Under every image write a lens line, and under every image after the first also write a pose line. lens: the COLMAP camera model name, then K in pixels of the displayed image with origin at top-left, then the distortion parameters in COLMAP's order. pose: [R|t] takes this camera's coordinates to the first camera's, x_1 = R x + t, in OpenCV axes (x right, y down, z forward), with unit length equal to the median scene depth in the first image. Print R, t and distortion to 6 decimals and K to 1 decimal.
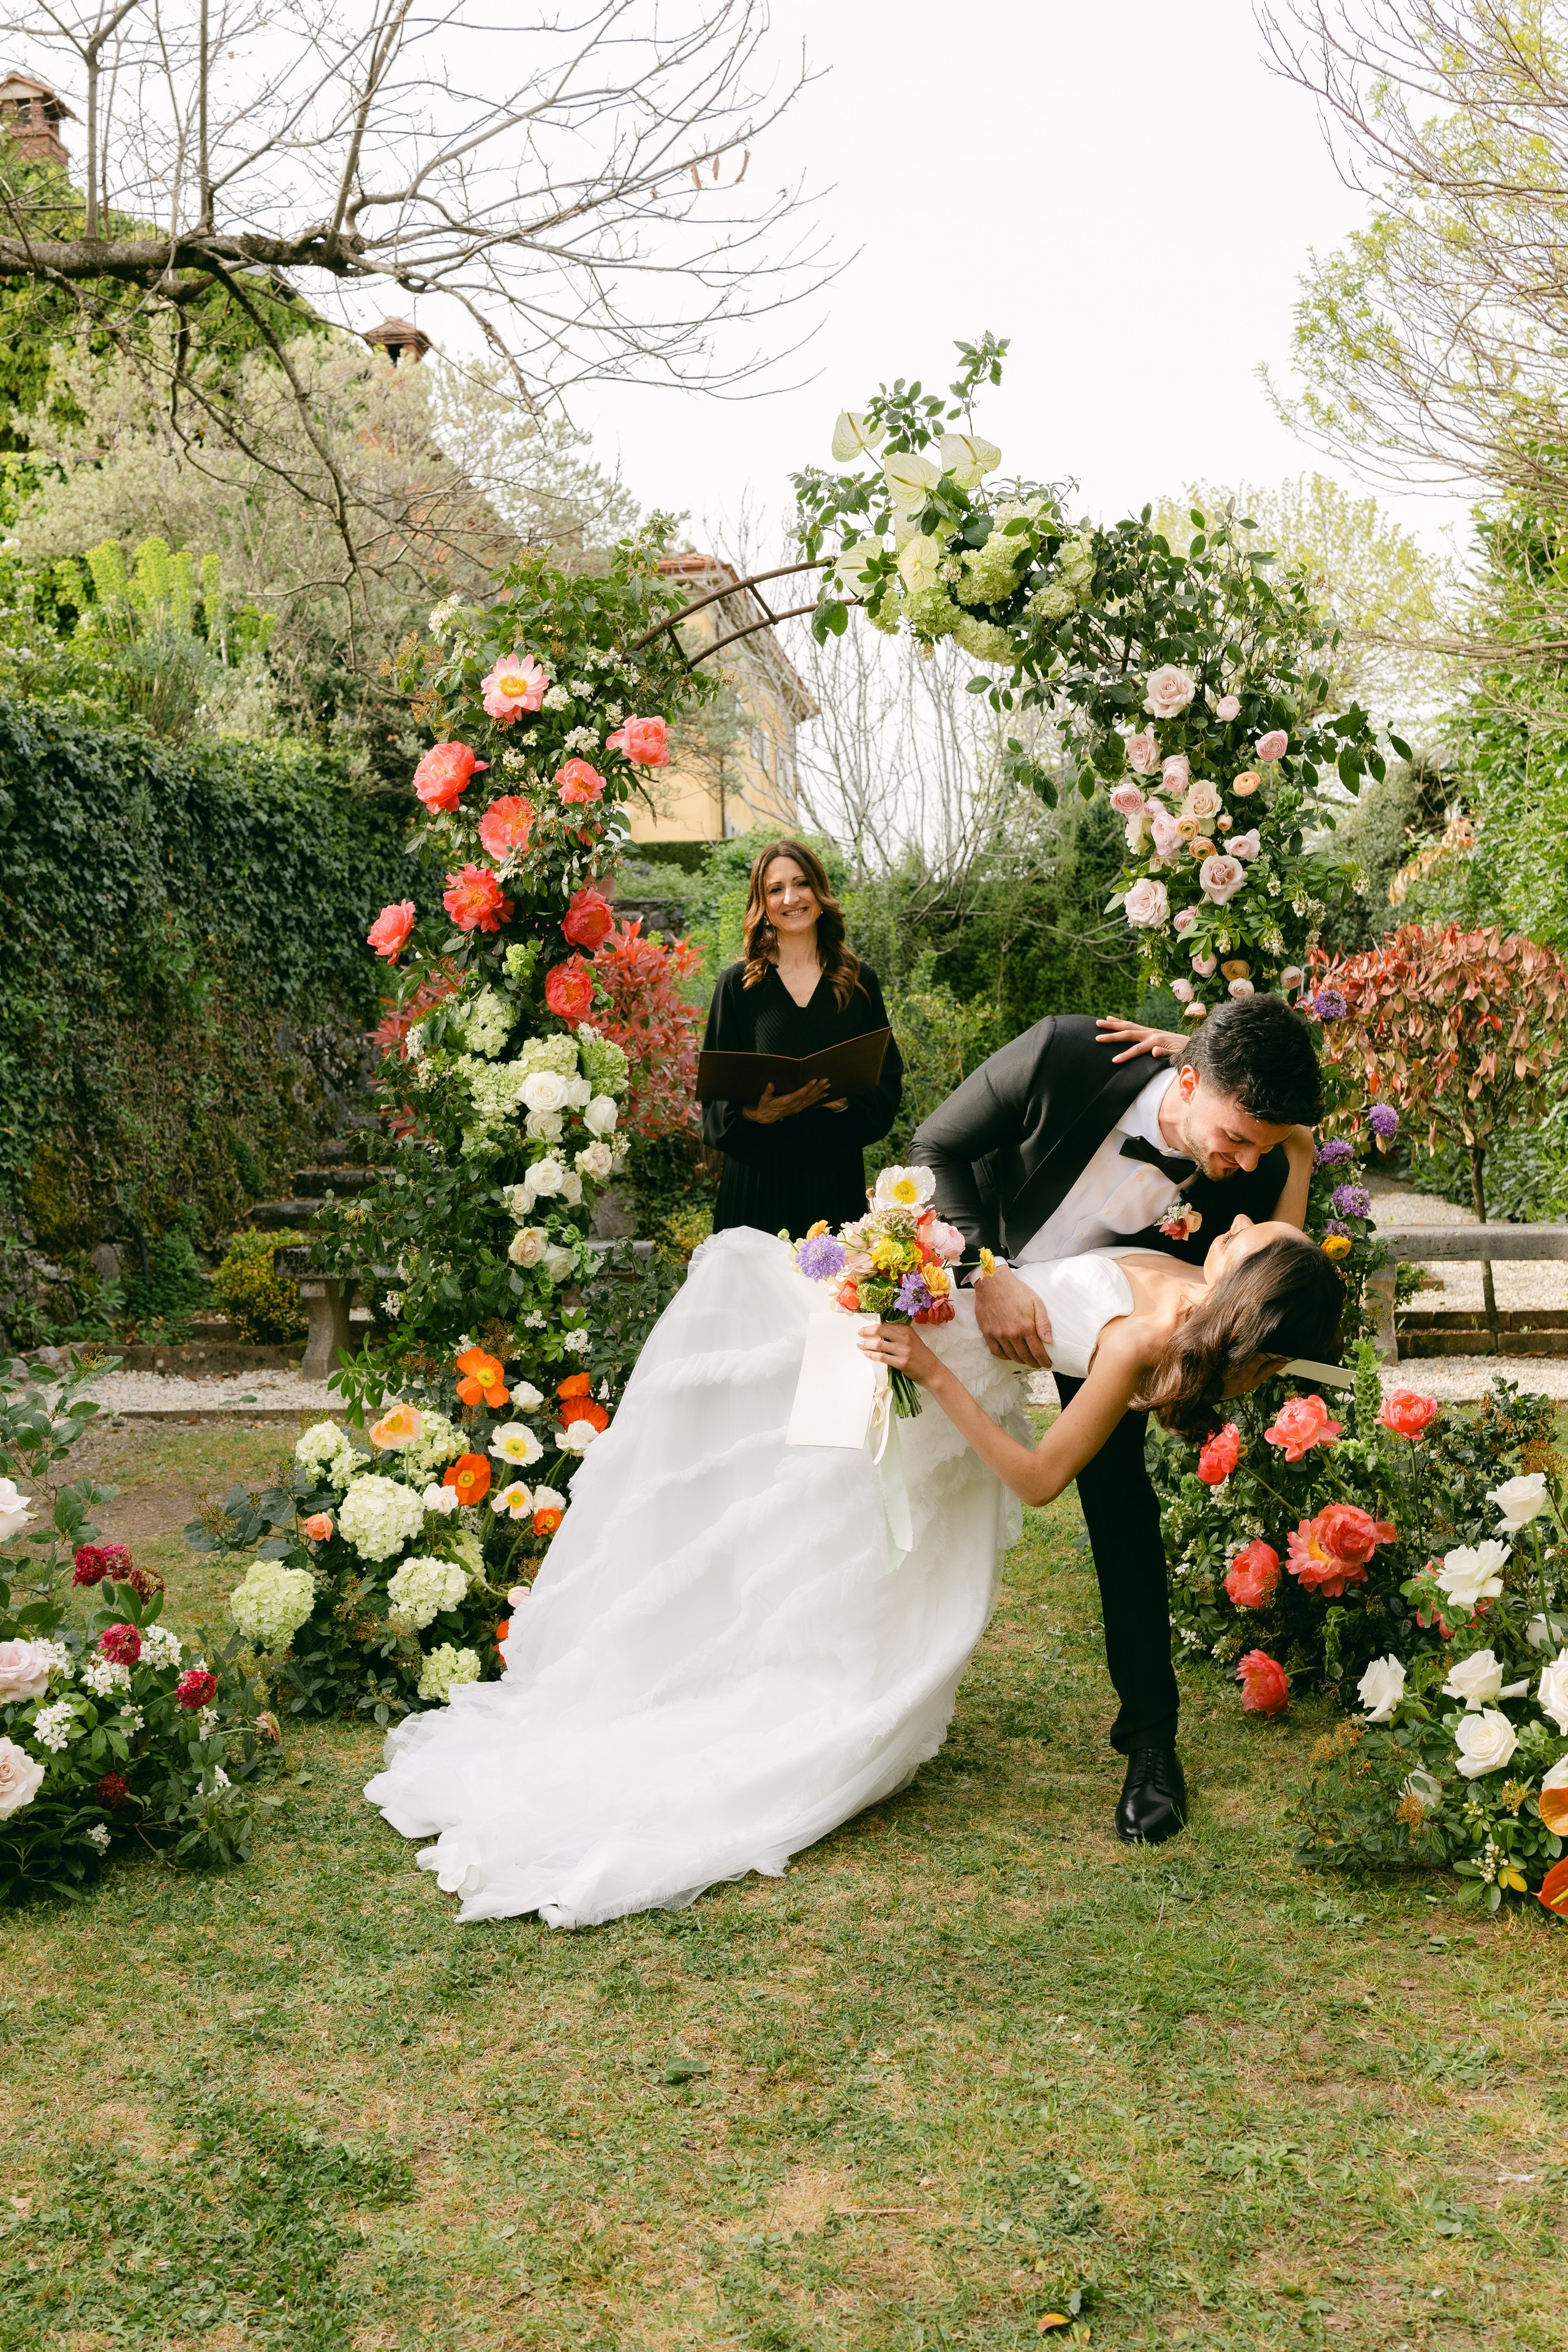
lens RADIAL K [[2230.6, 0, 782.0], [0, 2230.6, 1160.6], [0, 0, 1]] dist [0.012213, -0.008123]
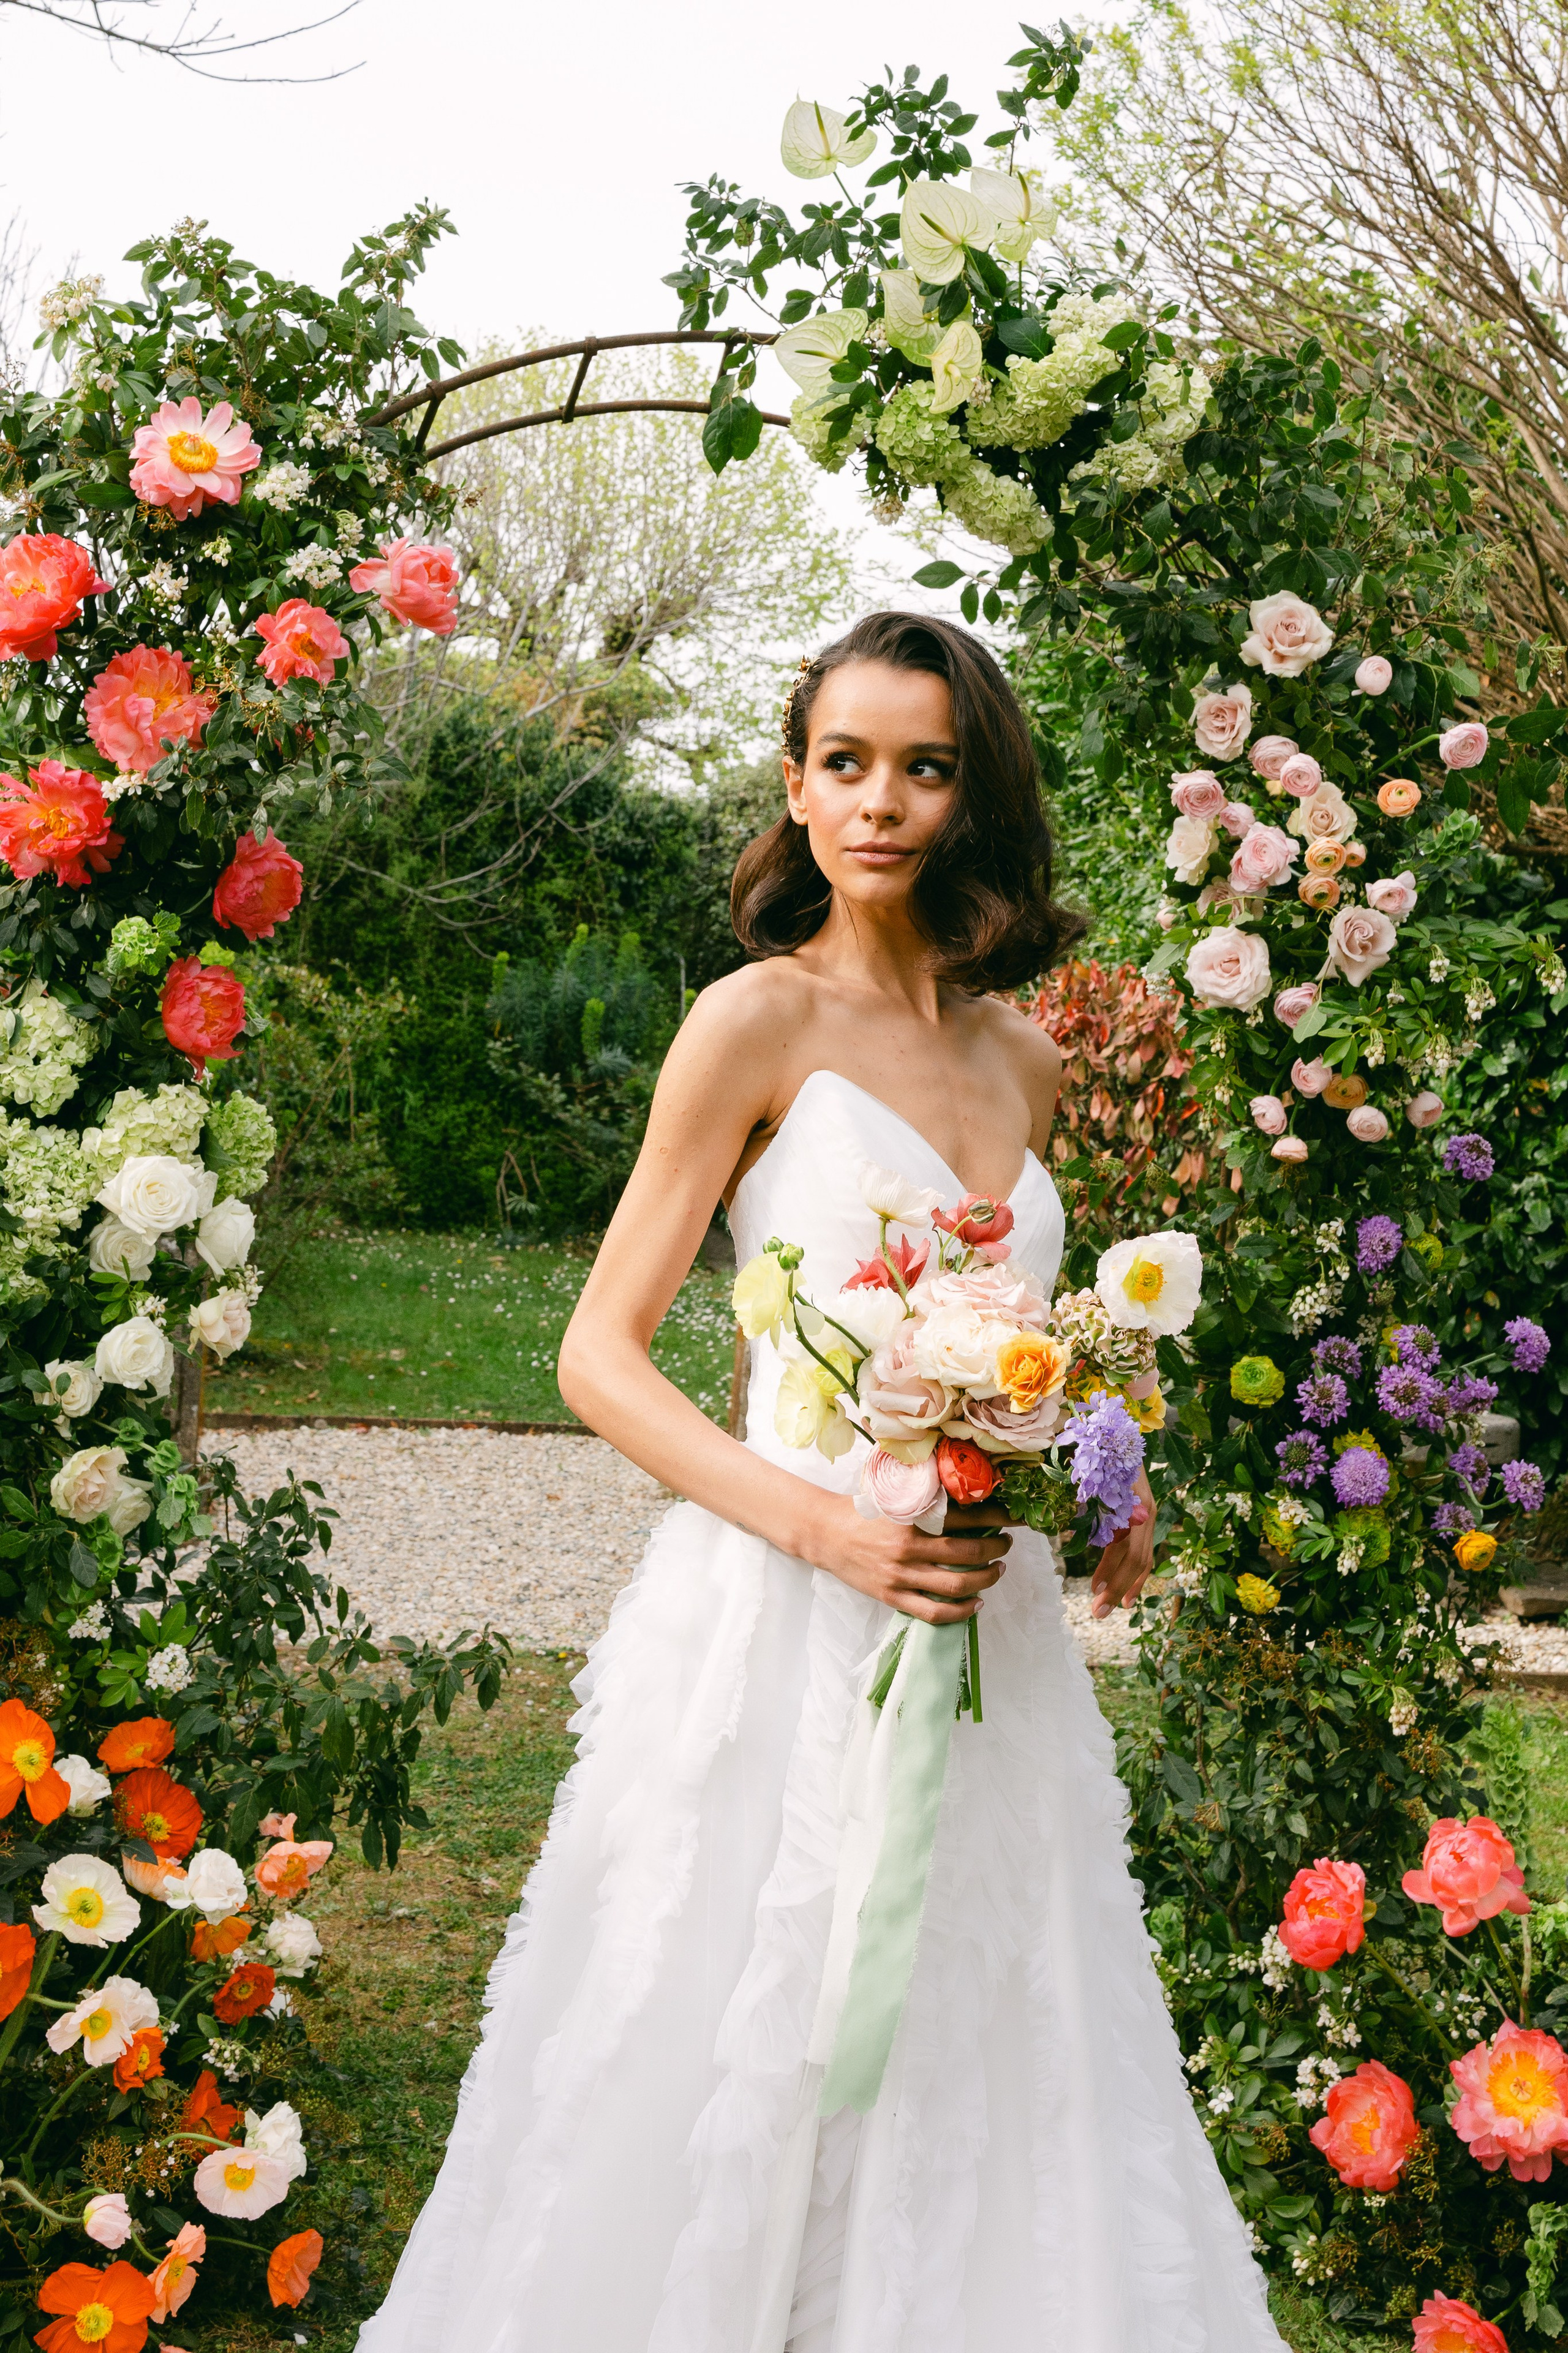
lens RADIAL K [[2809.5, 0, 856.5], [0, 2809.5, 867.4], [0, 0, 1]] dist [0.013912, -0.028809]
pose [[0.932909, 0.113308, 0.341821, -0.193552], [-0.077760, 0.990199, -0.116012, -0.044240], [-0.351616, 0.081649, 0.932577, 0.306553]]
